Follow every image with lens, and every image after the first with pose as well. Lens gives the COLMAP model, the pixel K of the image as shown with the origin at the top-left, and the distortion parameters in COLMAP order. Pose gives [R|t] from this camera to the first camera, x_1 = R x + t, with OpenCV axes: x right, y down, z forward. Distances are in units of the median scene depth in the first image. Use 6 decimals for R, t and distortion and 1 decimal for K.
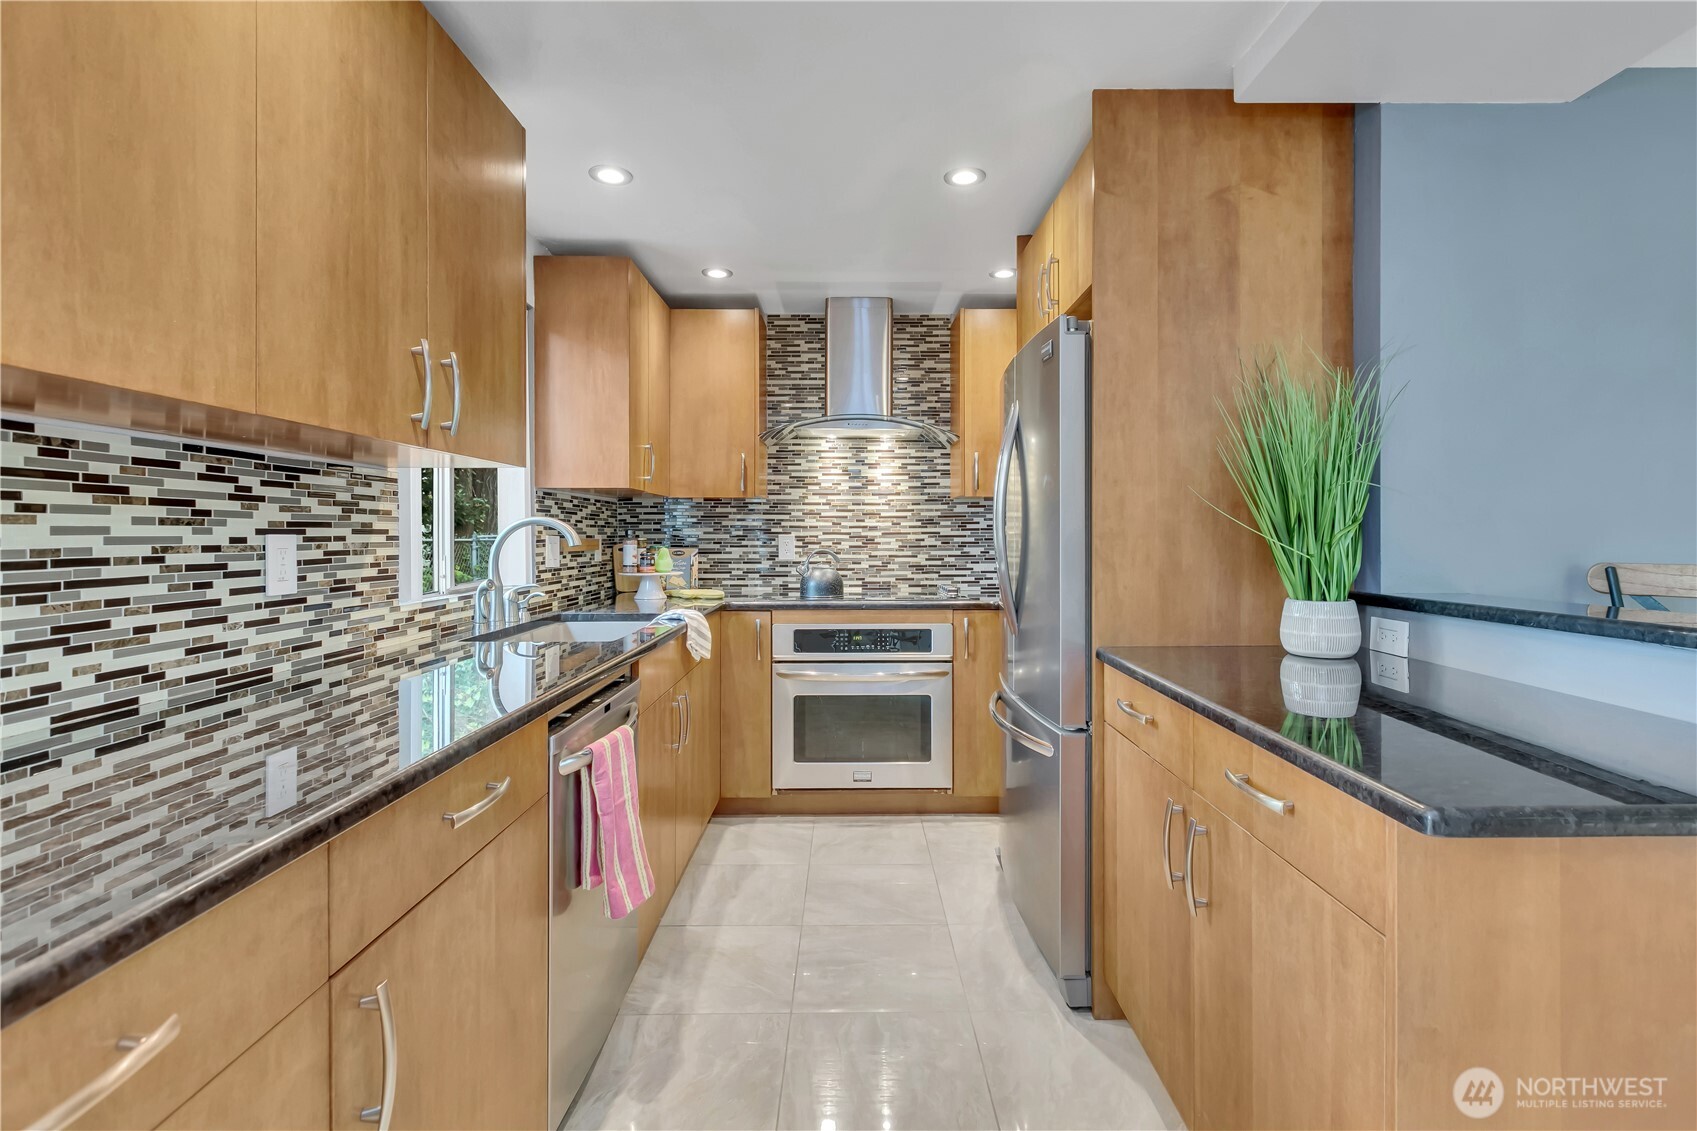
lens RADIAL K [[789.9, 0, 866.8], [0, 789.9, 539.0], [0, 0, 1]] dist [0.006181, -0.002872]
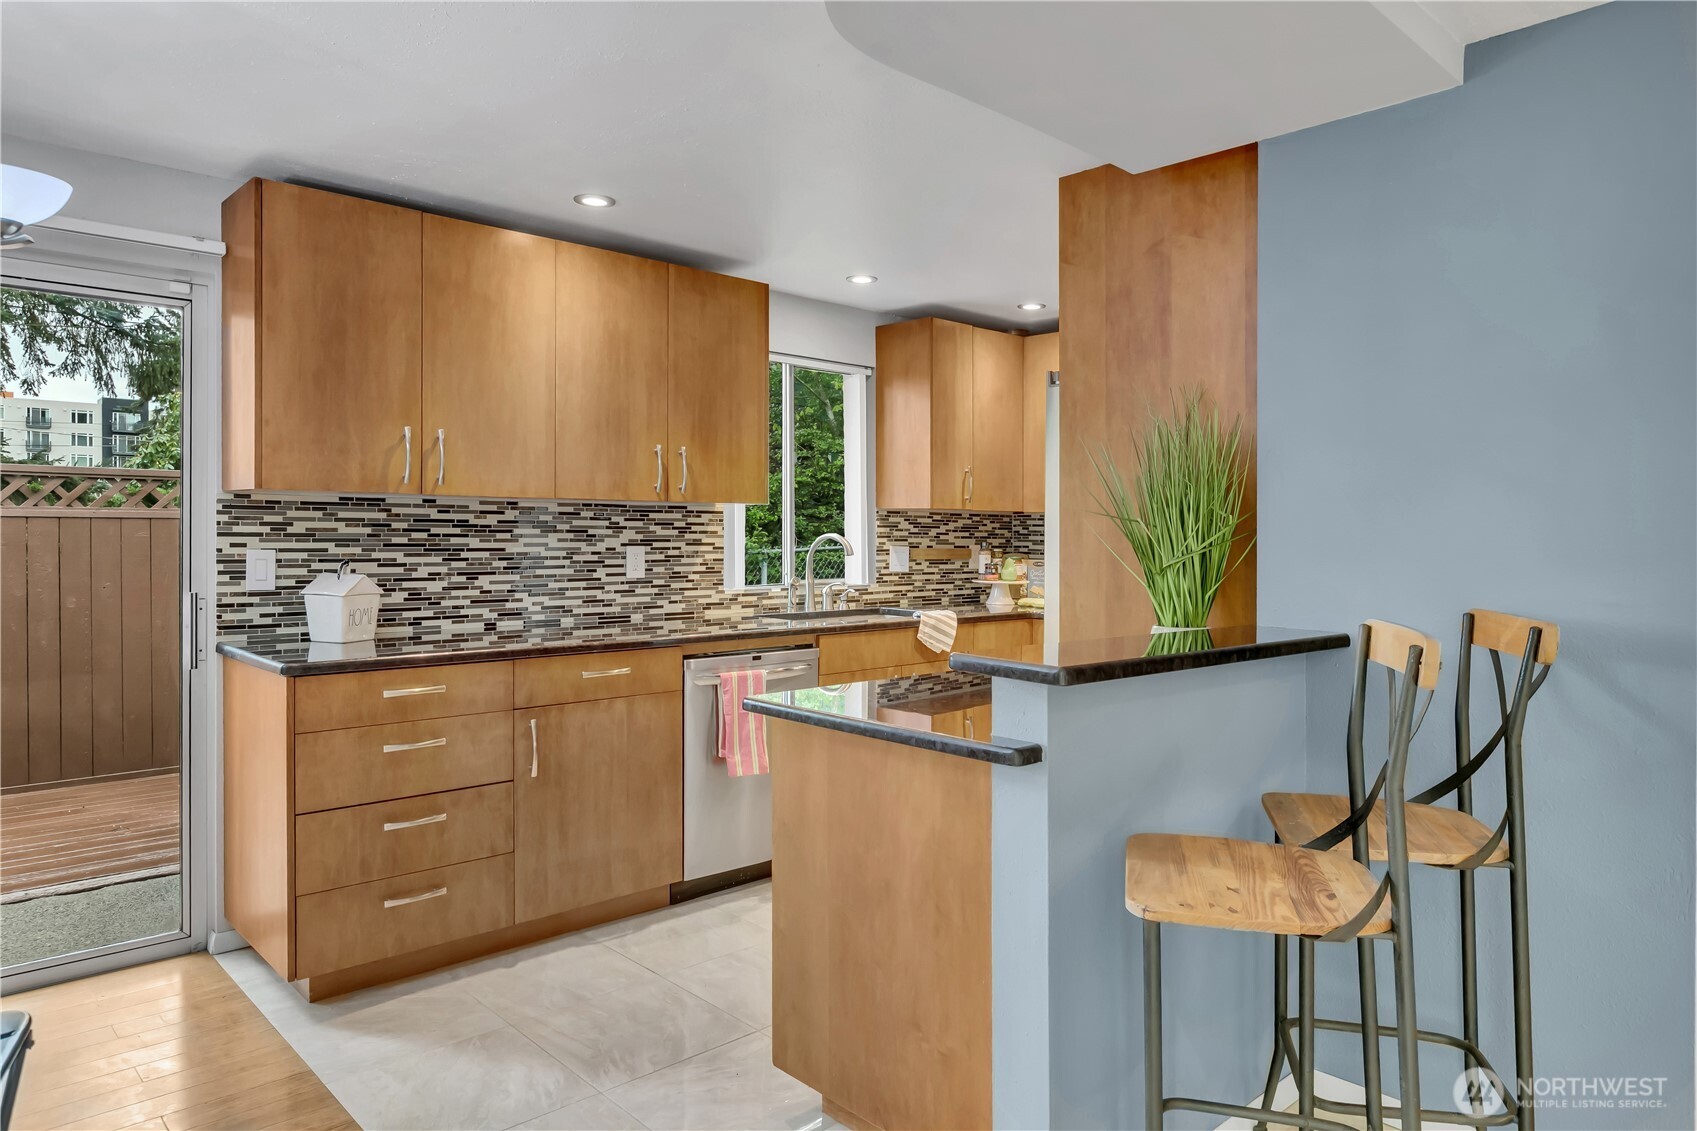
lens RADIAL K [[1081.4, 0, 860.0], [0, 1081.4, 546.5], [0, 0, 1]] dist [-0.004208, 0.000130]
pose [[0.673005, 0.021754, -0.739318, 1.270212], [-0.017317, 0.999757, 0.013654, -0.040993], [0.739435, 0.003613, 0.673218, -0.288104]]
